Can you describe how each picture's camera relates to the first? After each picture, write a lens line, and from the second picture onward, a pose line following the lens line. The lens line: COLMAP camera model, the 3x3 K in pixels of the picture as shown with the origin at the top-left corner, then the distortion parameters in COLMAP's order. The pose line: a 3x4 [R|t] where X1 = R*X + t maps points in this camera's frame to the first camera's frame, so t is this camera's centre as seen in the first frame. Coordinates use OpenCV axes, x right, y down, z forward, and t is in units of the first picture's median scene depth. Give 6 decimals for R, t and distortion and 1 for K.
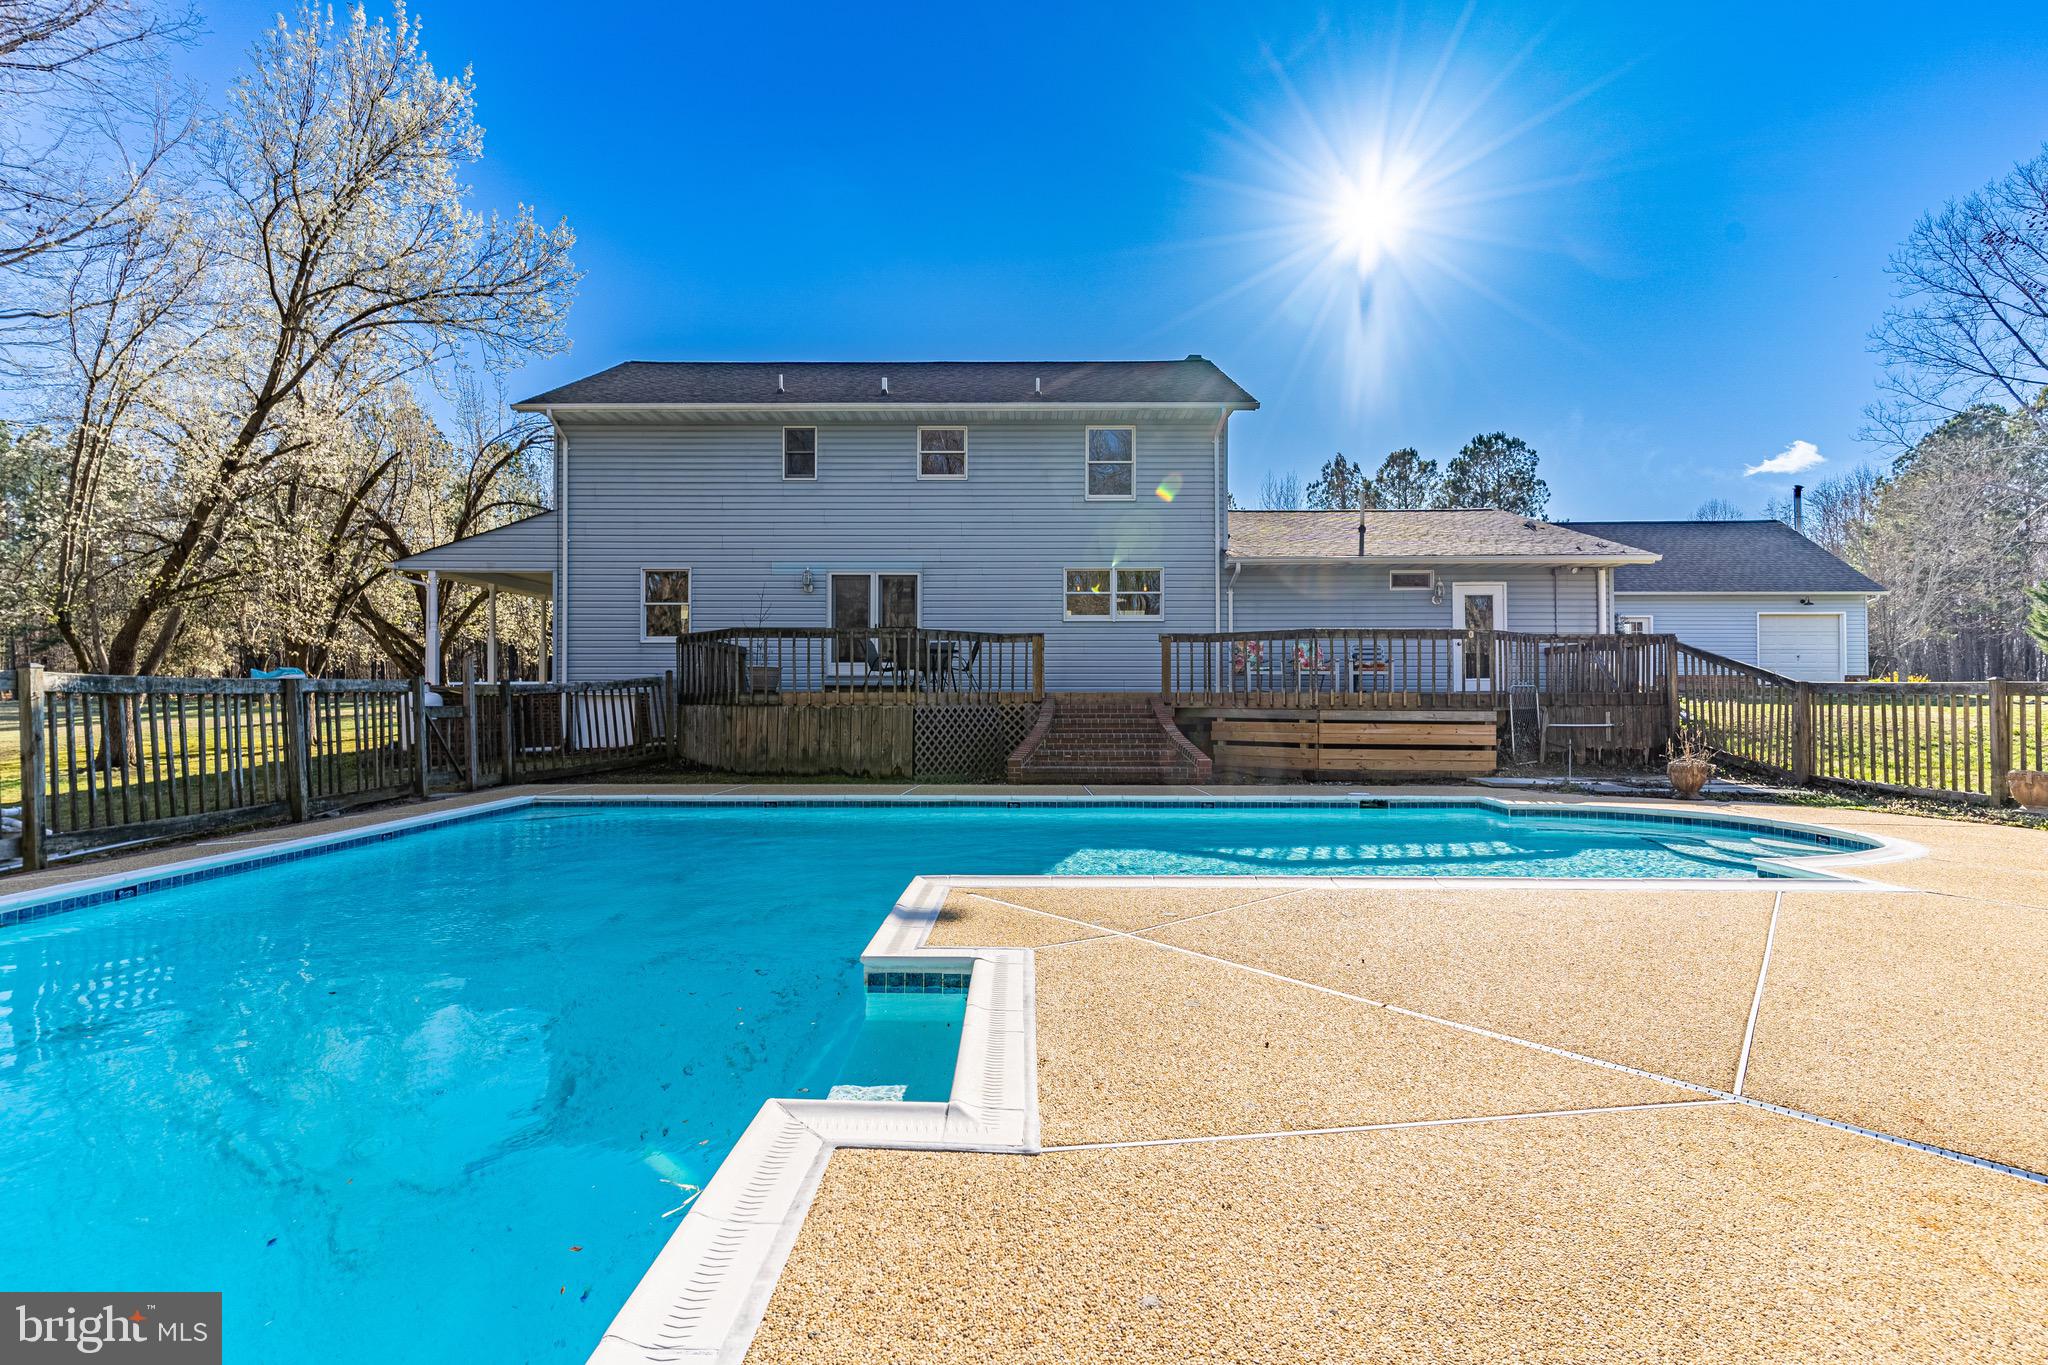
lens RADIAL K [[957.3, 0, 1019.0], [0, 957.3, 708.7], [0, 0, 1]] dist [-0.003506, -0.000248]
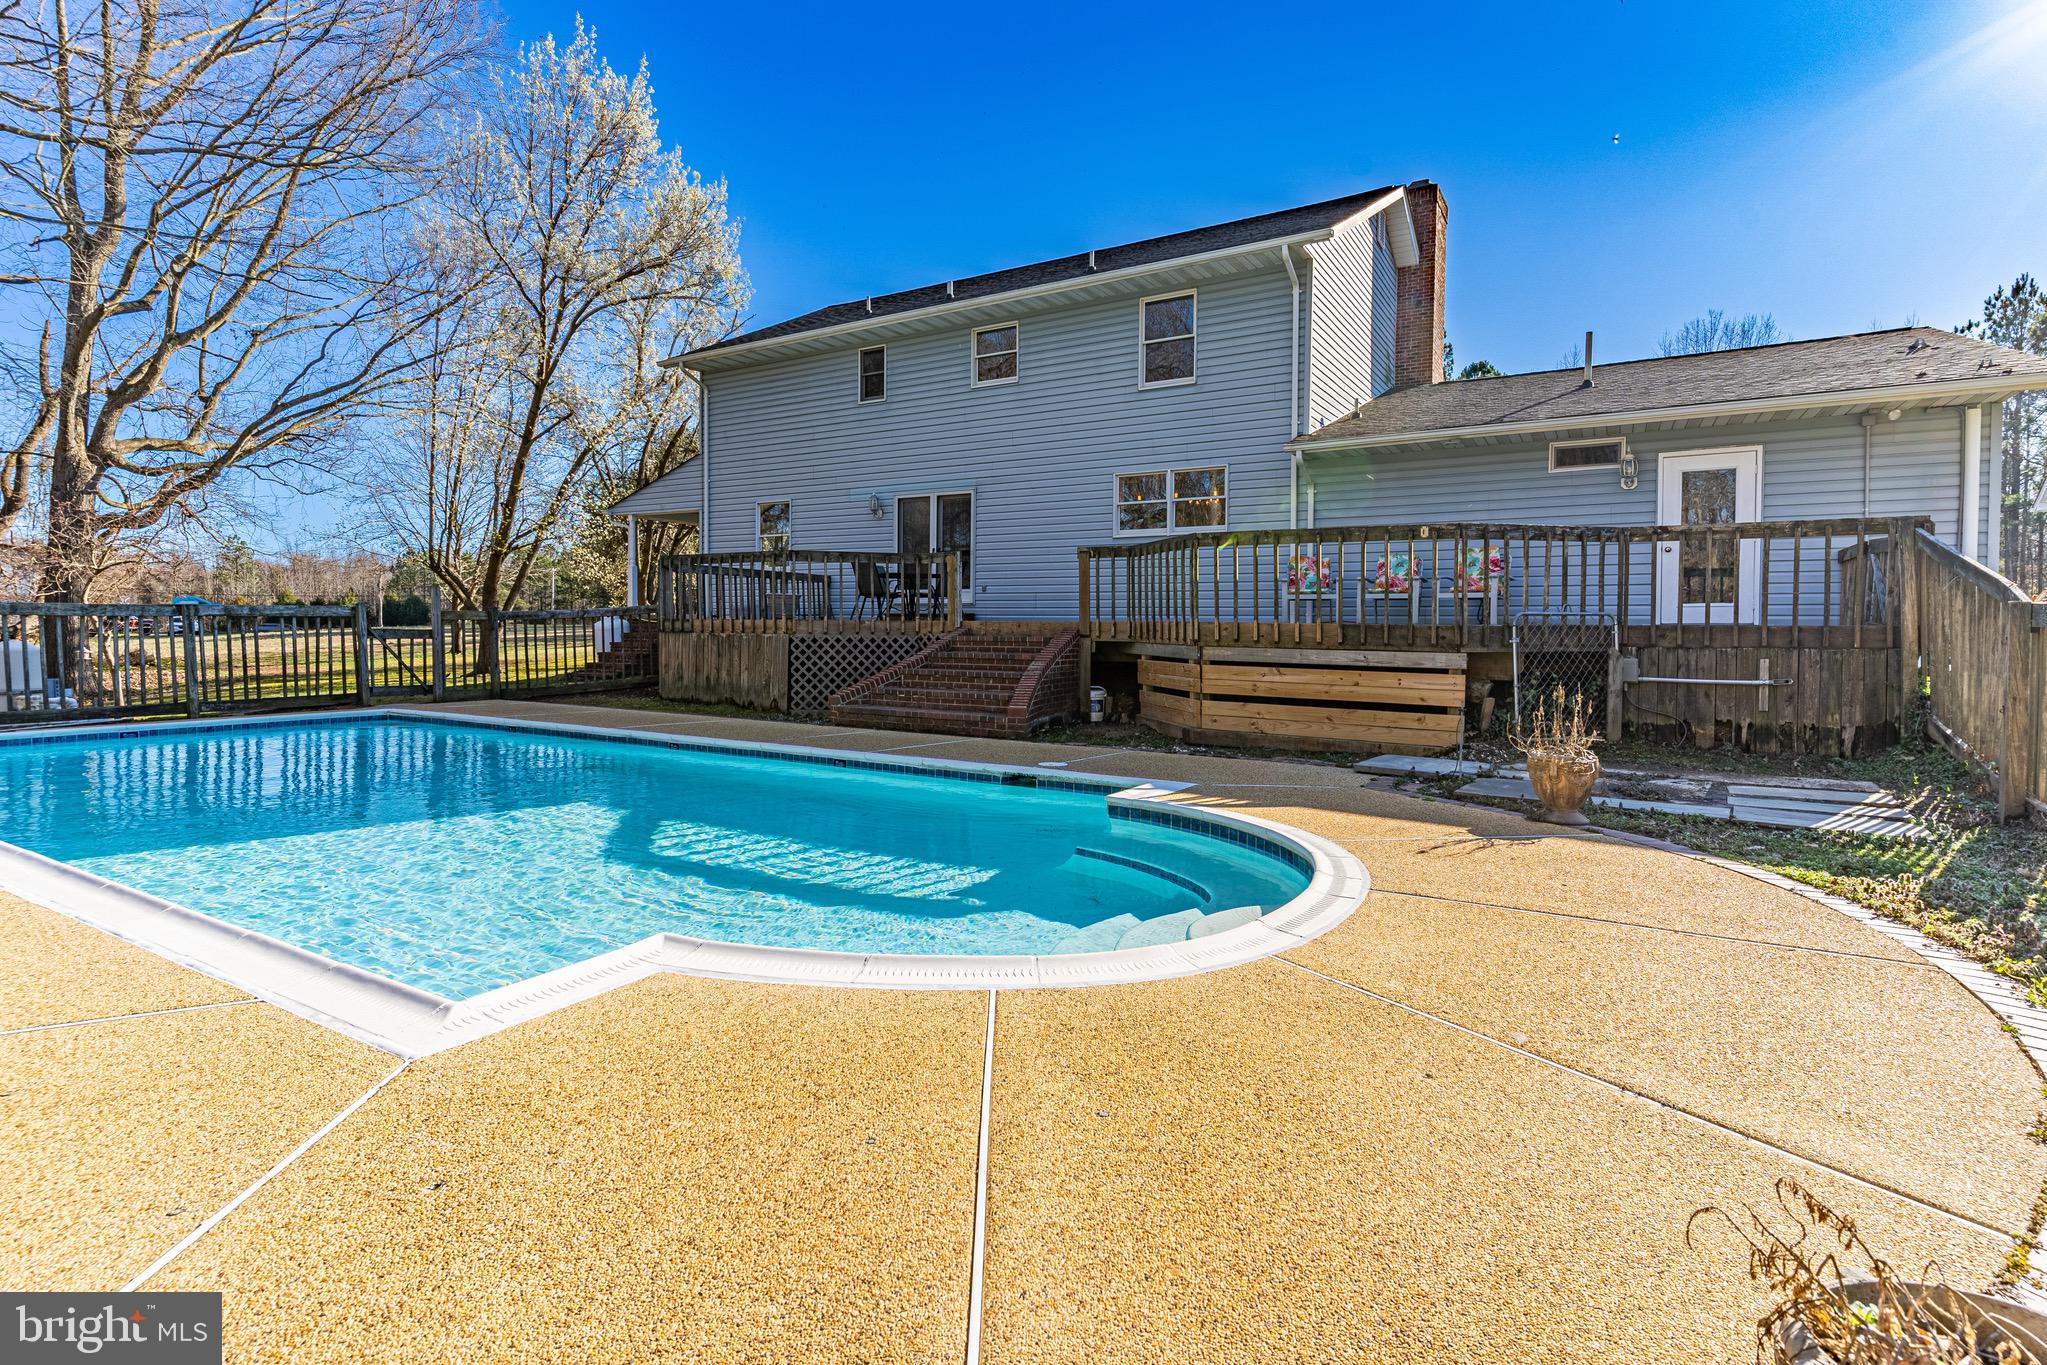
lens RADIAL K [[983.6, 0, 1029.4], [0, 983.6, 656.9], [0, 0, 1]] dist [0.004076, 0.000260]
pose [[0.865569, 0.022589, -0.500281, 0.432346], [-0.014436, 0.999693, 0.020161, -0.002895], [0.500582, -0.010229, 0.865628, 0.221871]]
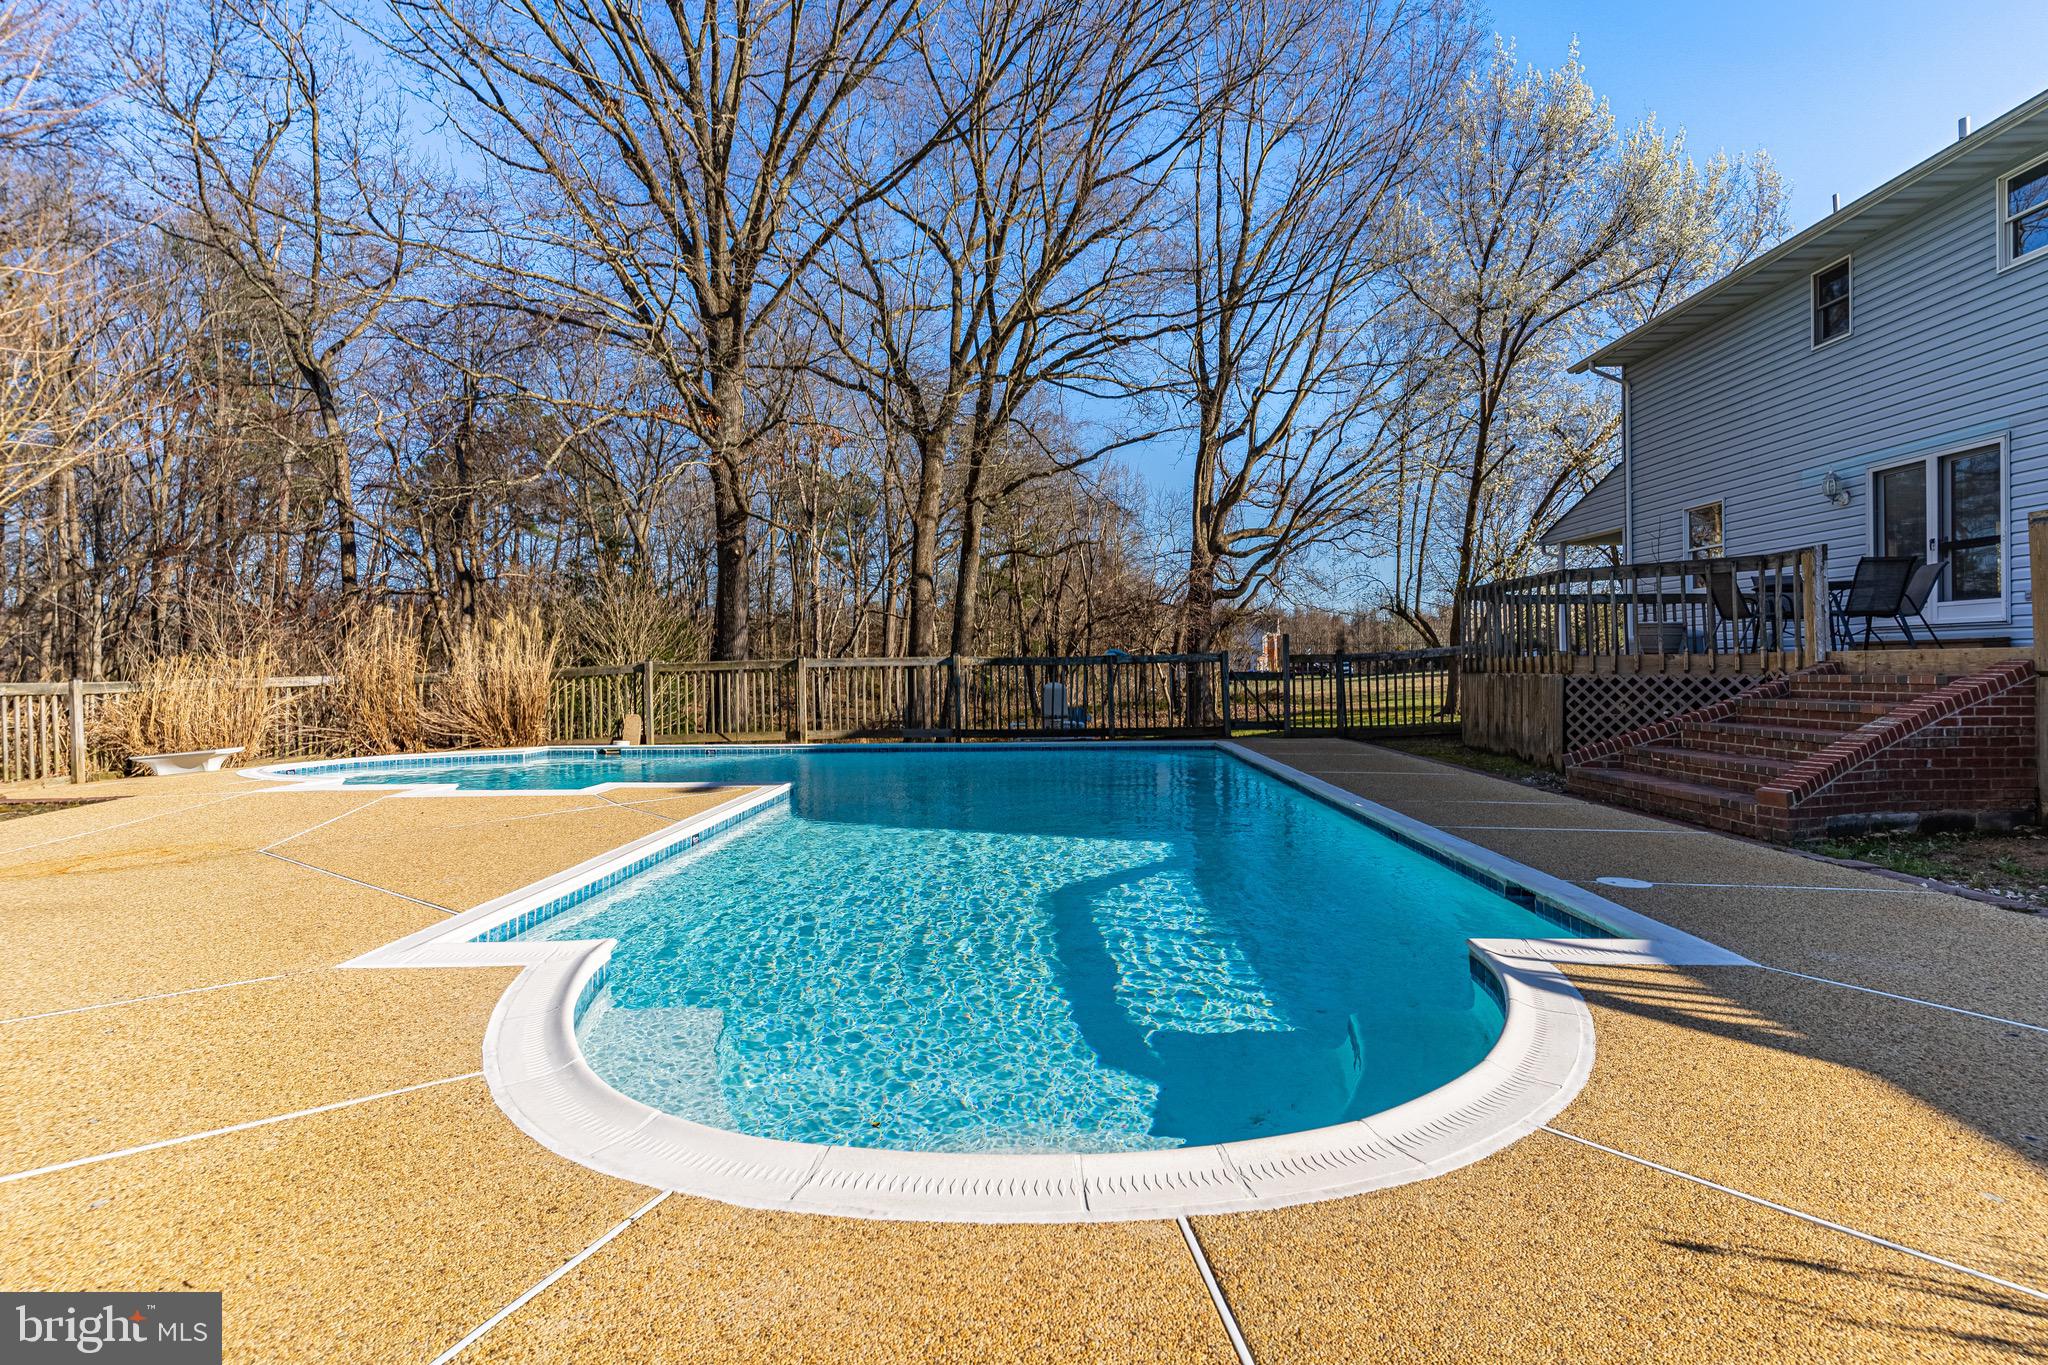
lens RADIAL K [[967.6, 0, 1024.0], [0, 967.6, 682.5], [0, 0, 1]] dist [-0.011039, 0.000137]
pose [[-0.021794, 0.015322, -0.999645, 0.491758], [-0.001604, 0.999881, 0.015360, -0.005656], [0.999761, 0.001939, -0.021767, 0.454827]]
